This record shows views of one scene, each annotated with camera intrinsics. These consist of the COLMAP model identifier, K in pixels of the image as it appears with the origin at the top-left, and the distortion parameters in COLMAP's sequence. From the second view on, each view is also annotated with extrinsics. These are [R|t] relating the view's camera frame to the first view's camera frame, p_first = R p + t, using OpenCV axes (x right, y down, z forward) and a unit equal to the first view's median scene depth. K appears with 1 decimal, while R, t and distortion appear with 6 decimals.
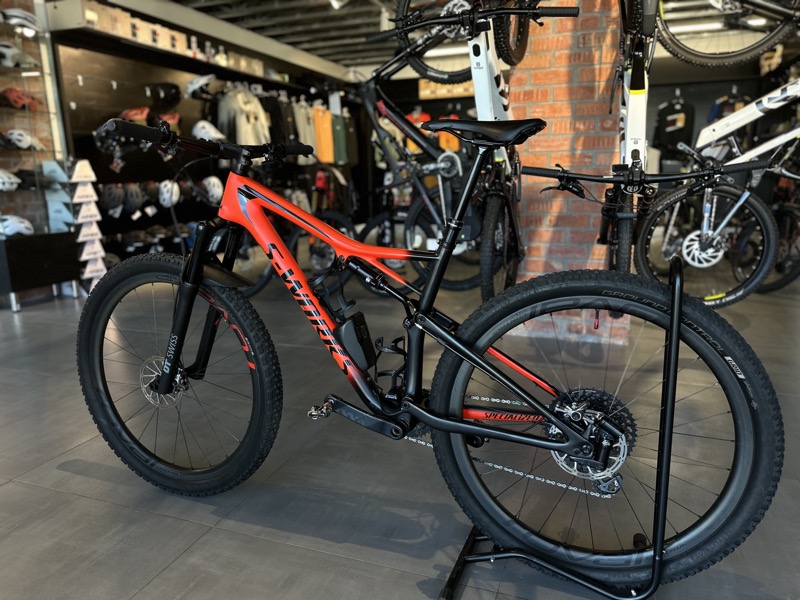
lens RADIAL K [[562.7, 0, 398.4], [0, 562.7, 302.9], [0, 0, 1]] dist [0.009598, -0.023436]
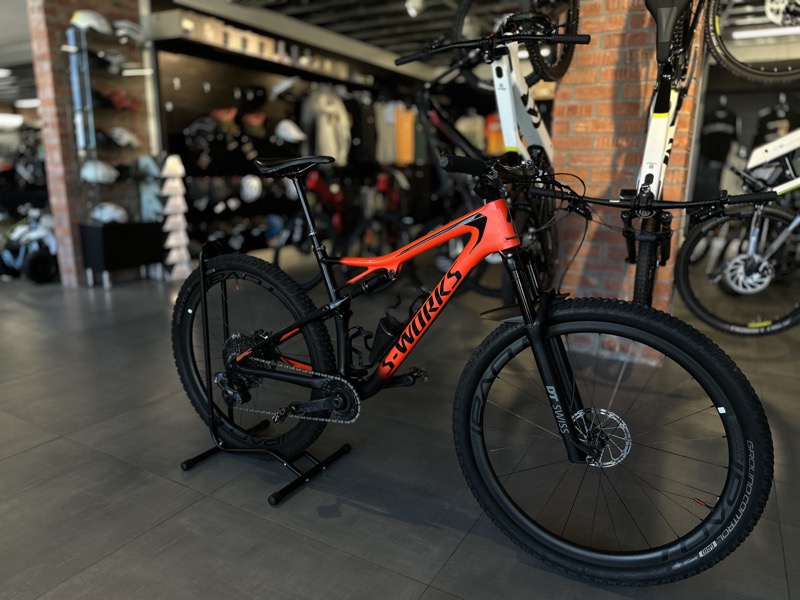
lens RADIAL K [[562.7, 0, 398.6], [0, 562.7, 300.7], [0, 0, 1]] dist [0.009598, -0.023436]
pose [[0.985301, 0.069176, -0.156196, 0.107050], [-0.068385, 0.997604, 0.010436, -0.019497], [0.156543, 0.000399, 0.987671, -0.039241]]
